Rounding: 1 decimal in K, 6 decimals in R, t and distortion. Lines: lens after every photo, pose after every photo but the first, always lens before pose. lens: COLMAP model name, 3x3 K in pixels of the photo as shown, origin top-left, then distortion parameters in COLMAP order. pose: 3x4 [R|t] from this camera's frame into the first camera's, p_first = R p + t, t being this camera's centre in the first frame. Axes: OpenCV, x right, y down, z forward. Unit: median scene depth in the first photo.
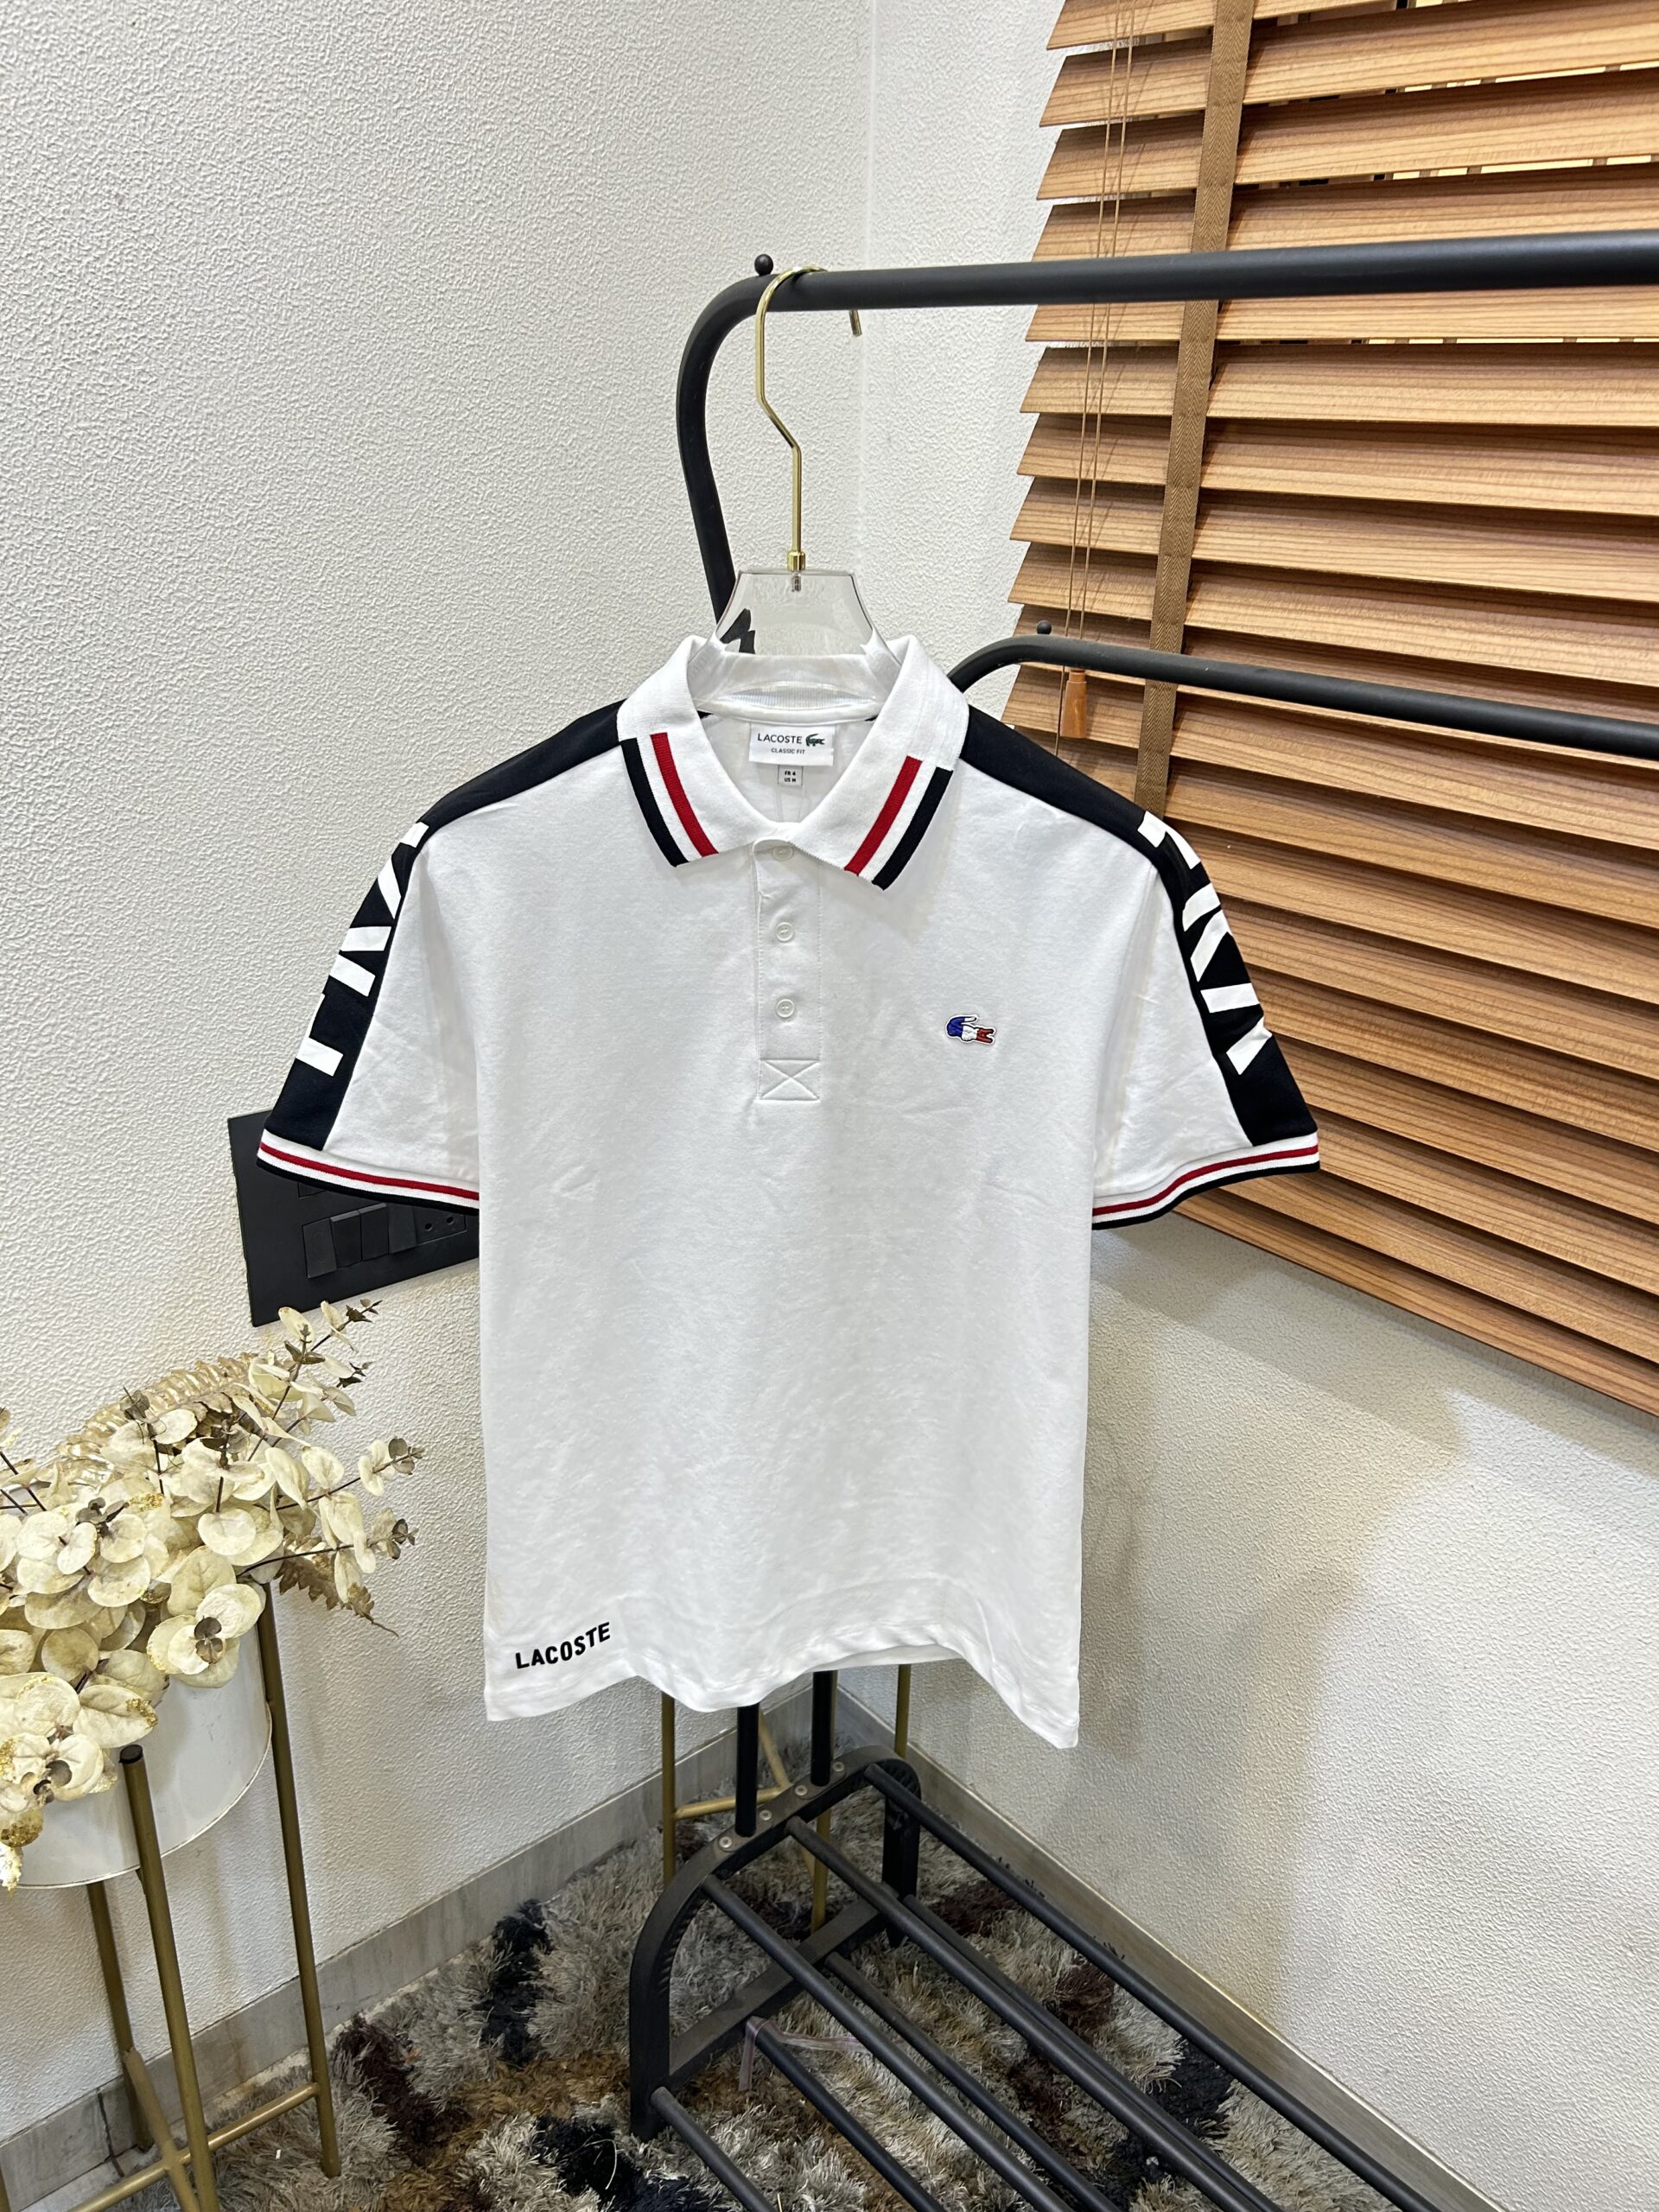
lens RADIAL K [[1676.2, 0, 834.6], [0, 1676.2, 1113.3], [0, 0, 1]] dist [0.043492, -0.052768]
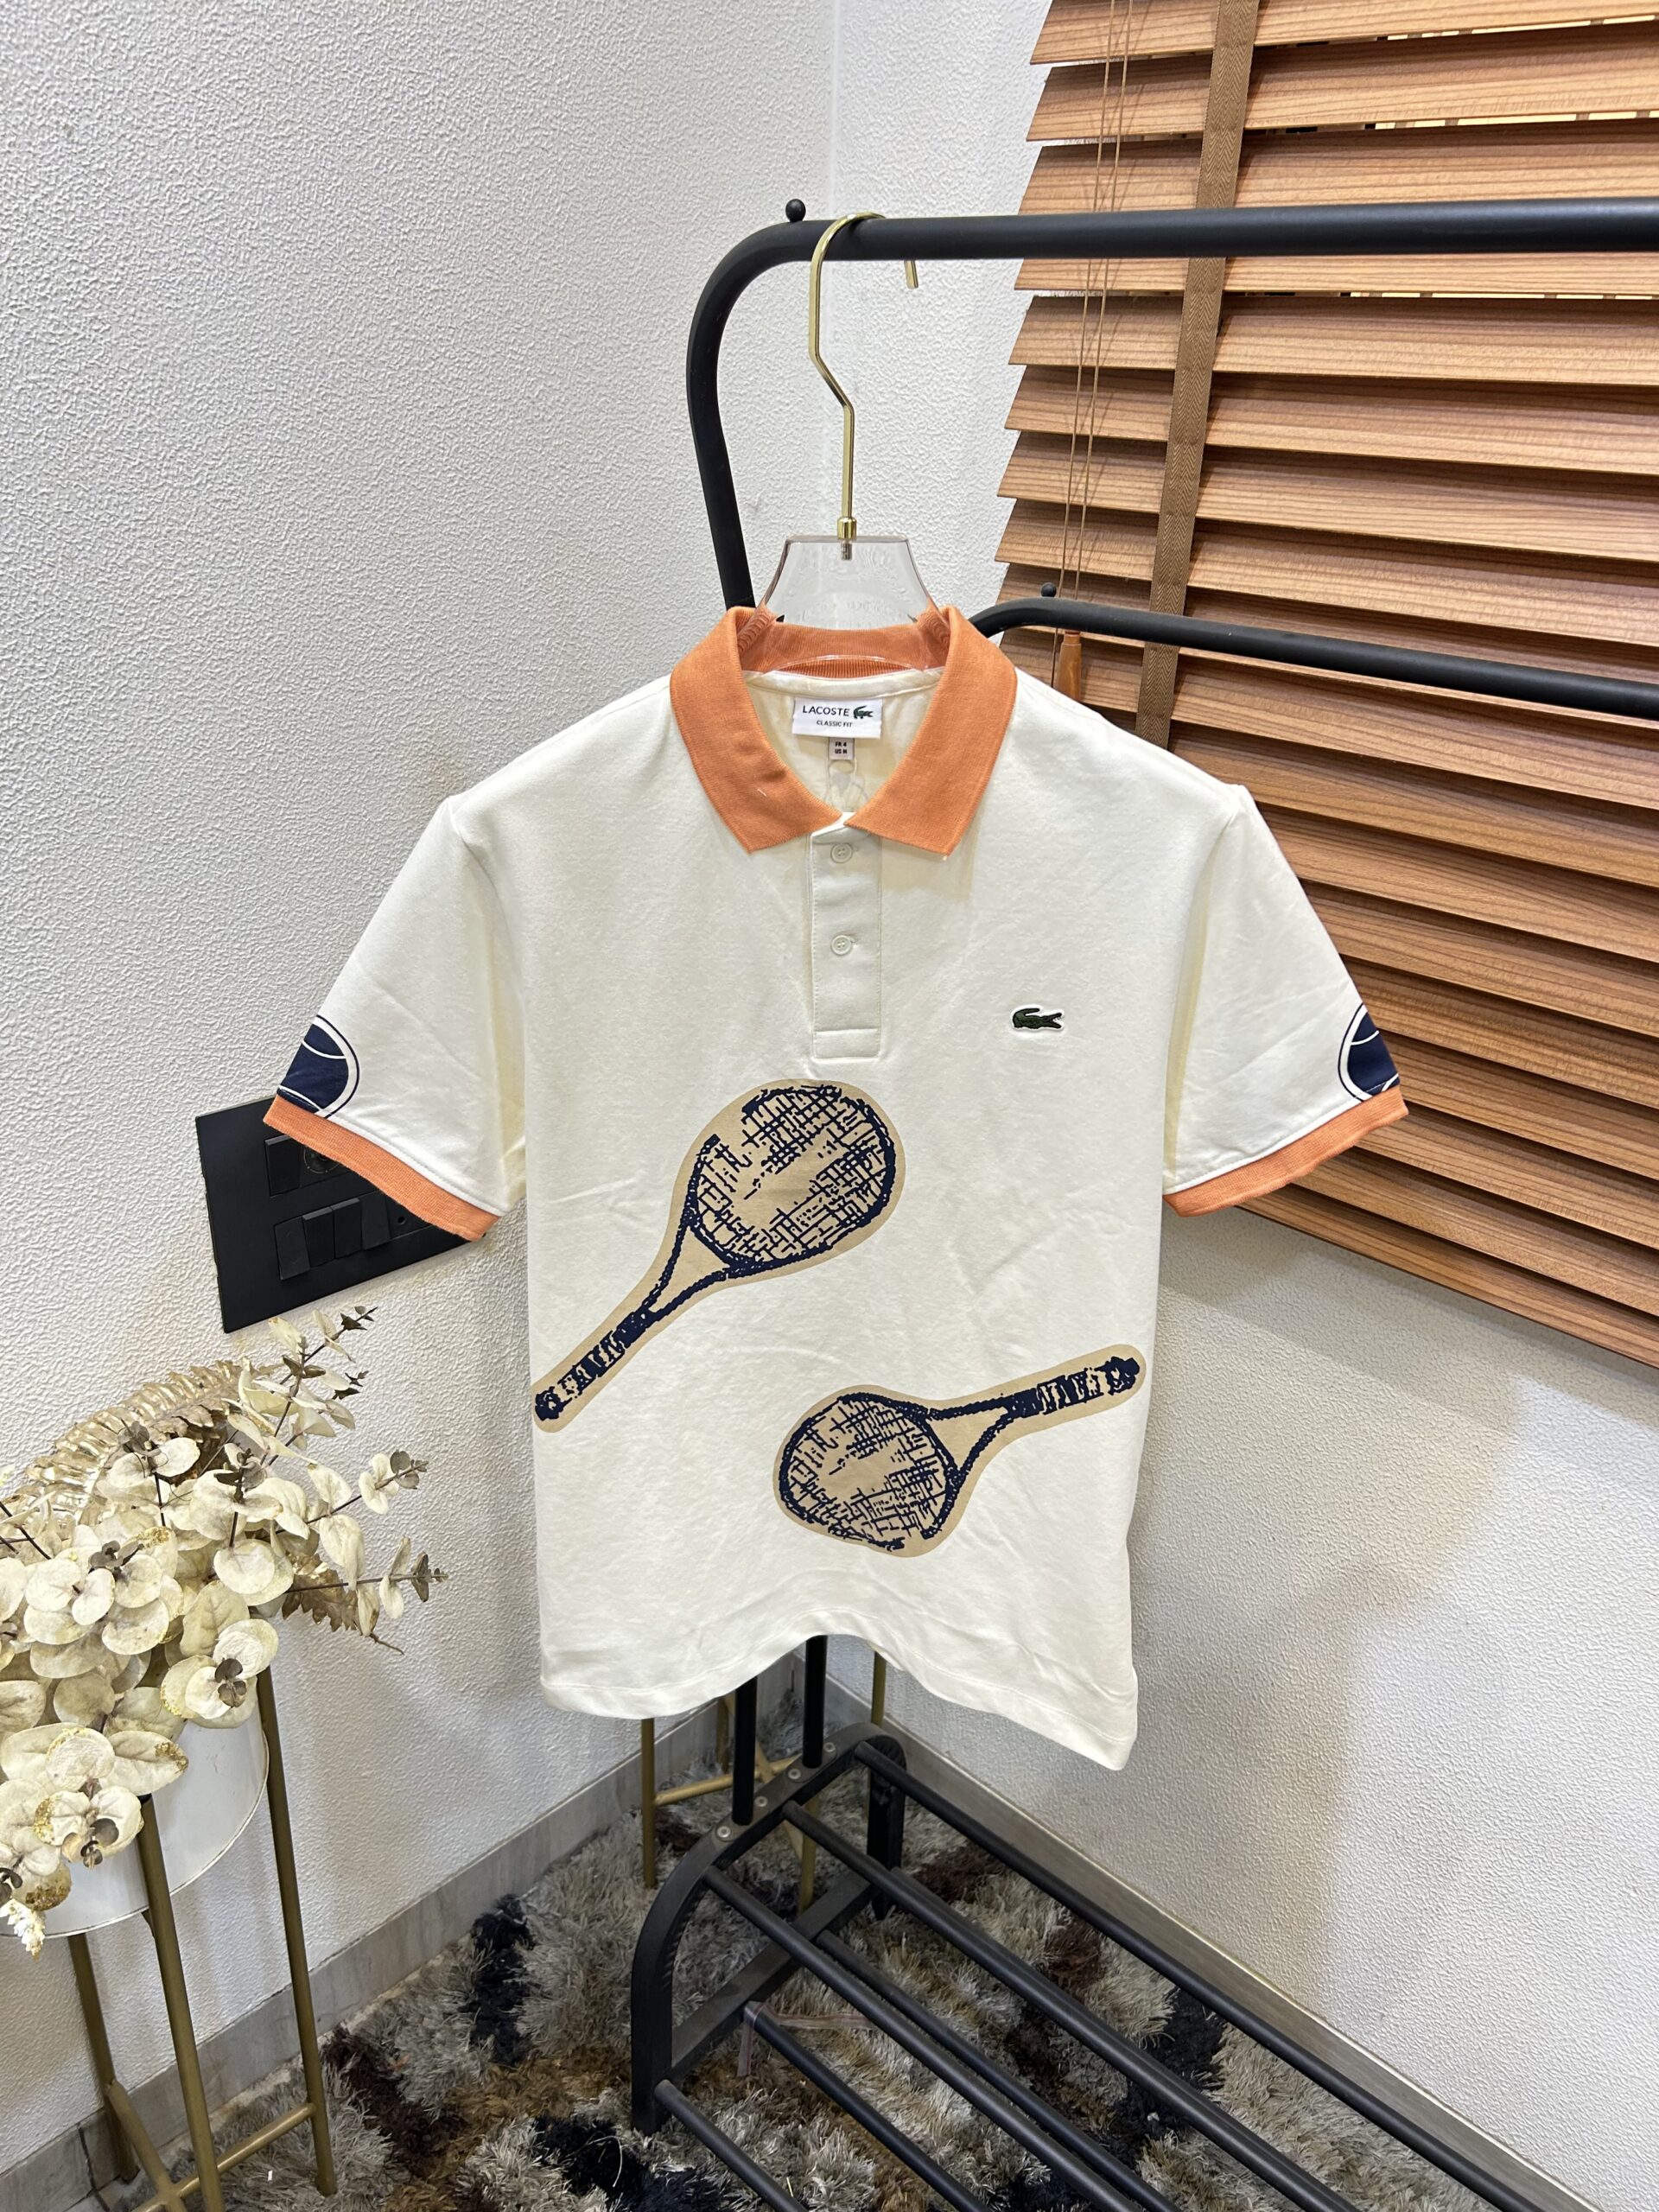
lens RADIAL K [[1676.2, 0, 820.6], [0, 1676.2, 1109.2], [0, 0, 1]] dist [0.043492, -0.052768]
pose [[0.996867, -0.028738, 0.073691, -0.082175], [0.026521, 0.999171, 0.030887, -0.021784], [-0.074518, -0.028836, 0.996803, 0.031870]]
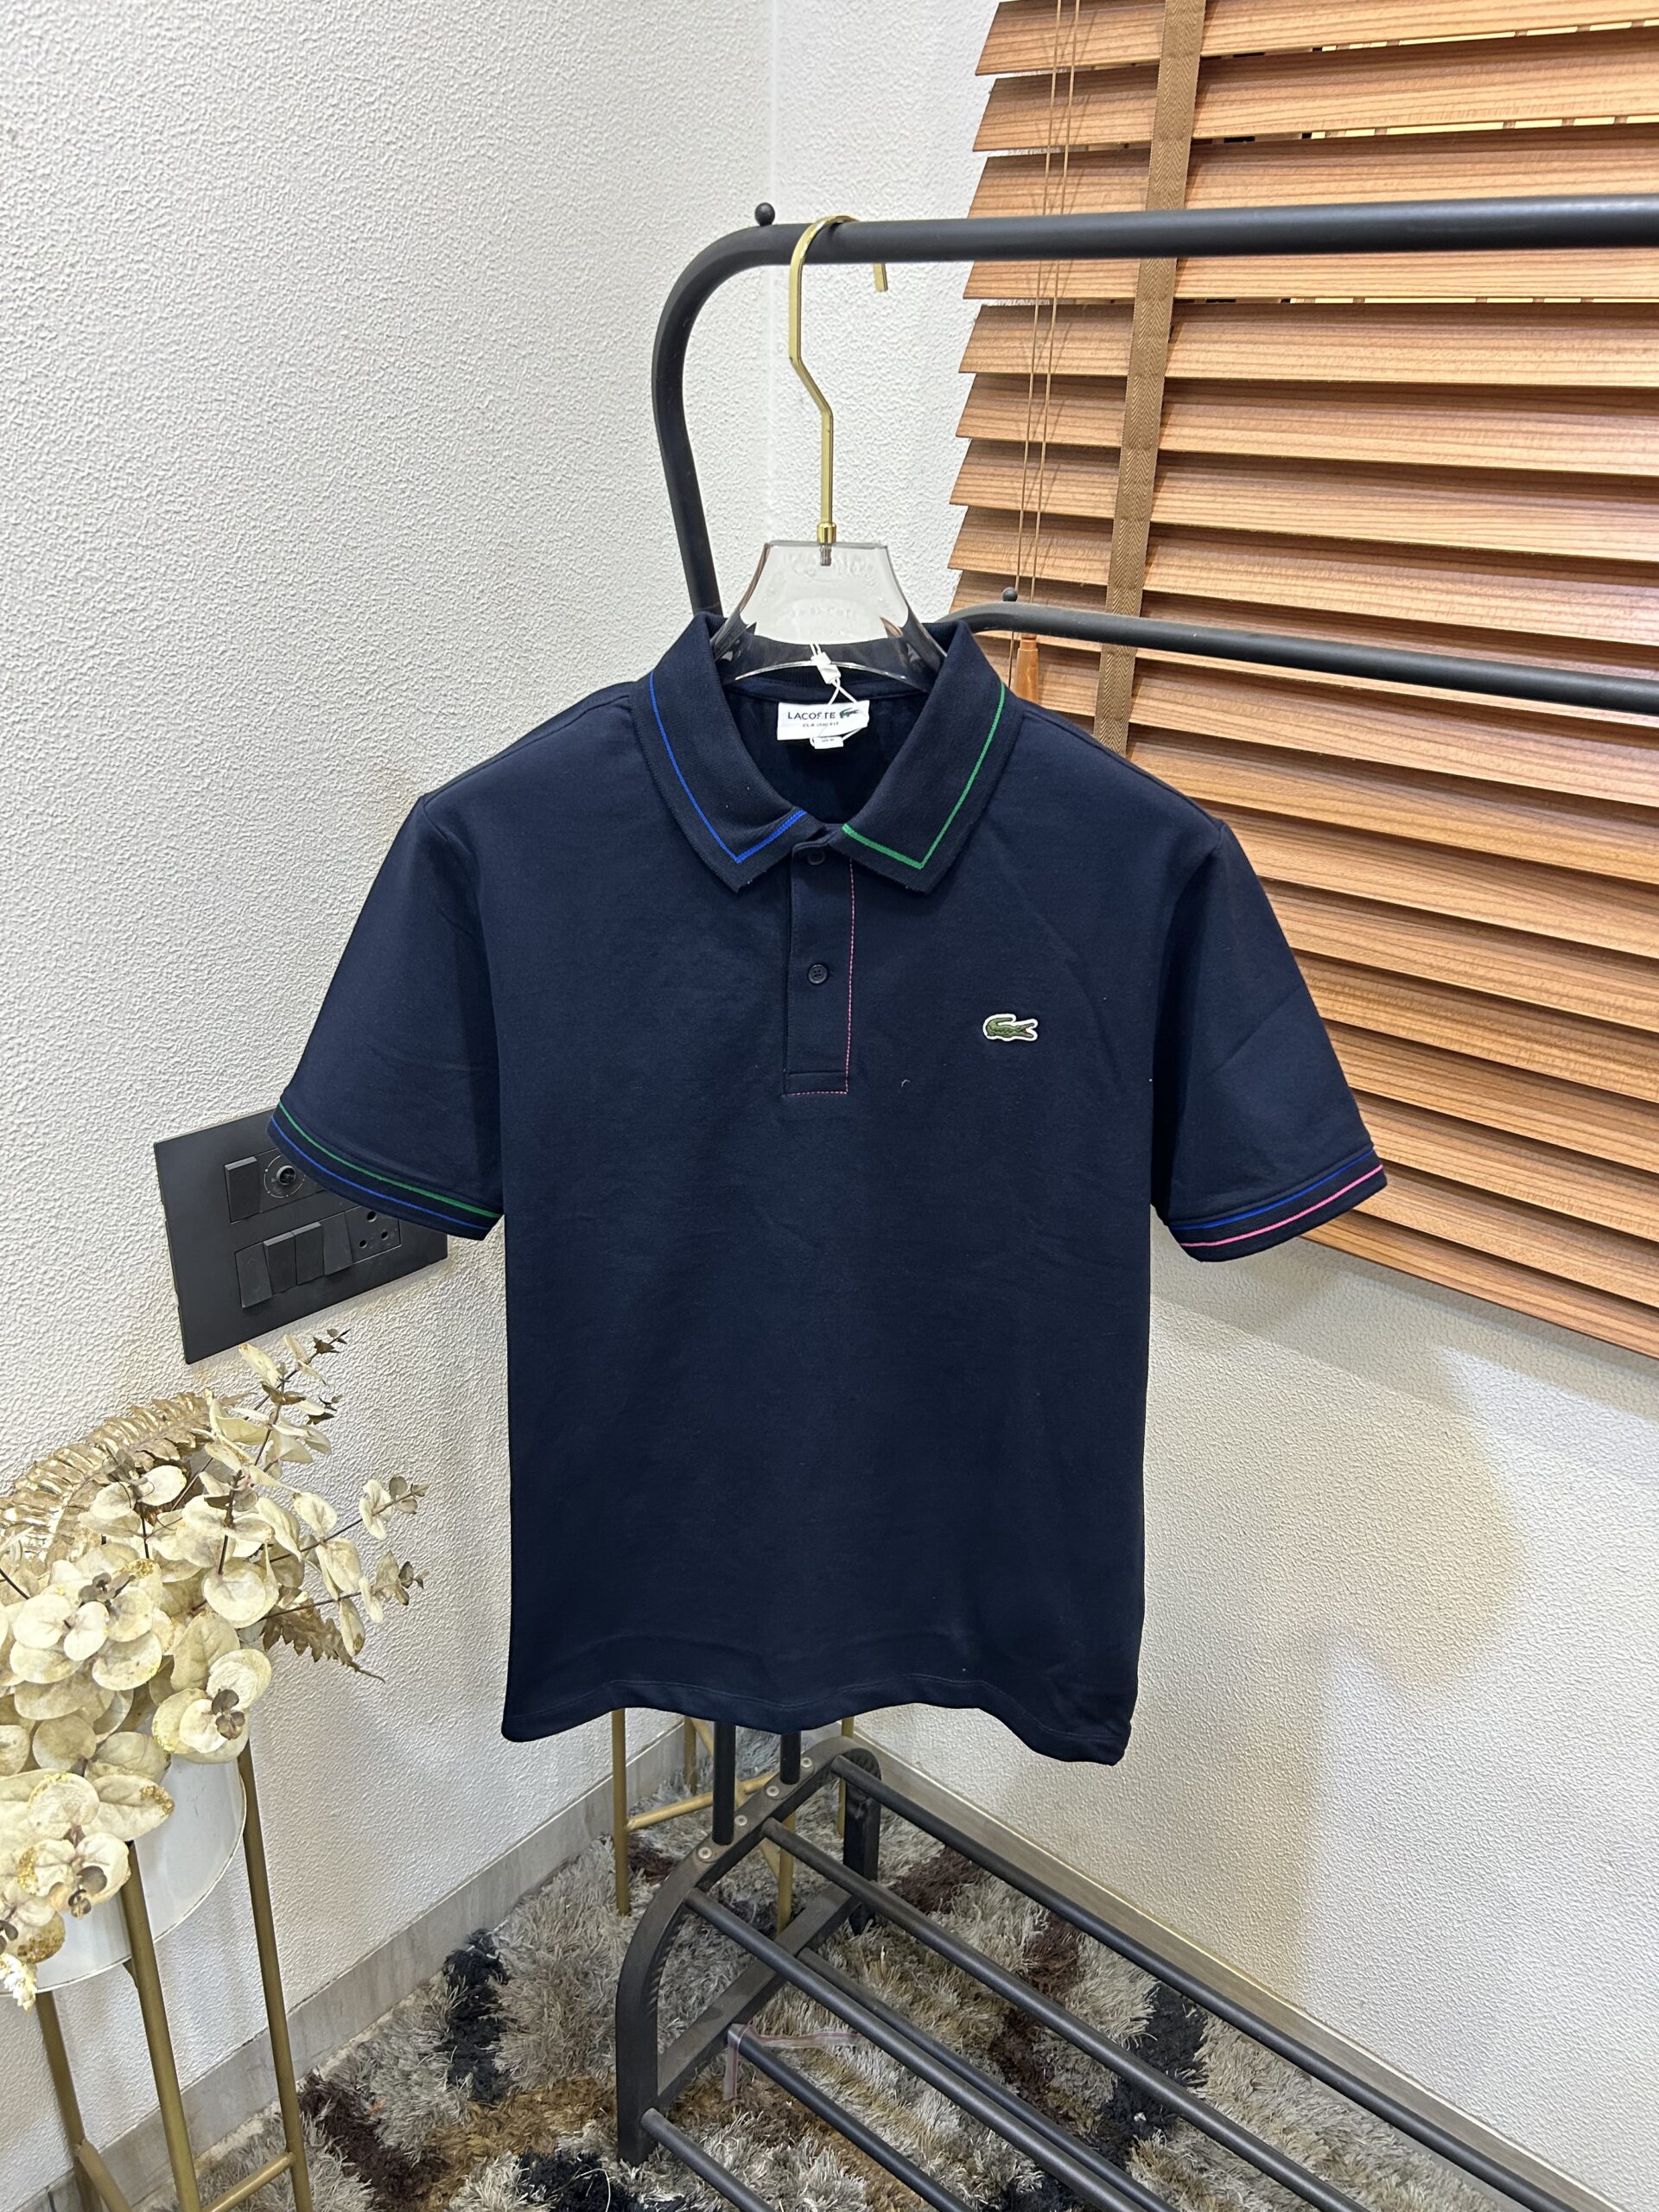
lens RADIAL K [[1676.2, 0, 820.8], [0, 1676.2, 1113.0], [0, 0, 1]] dist [0.043492, -0.052768]
pose [[0.990547, -0.054951, 0.125684, -0.116189], [0.052449, 0.998356, 0.023129, -0.016025], [-0.126749, -0.016318, 0.991801, 0.038704]]
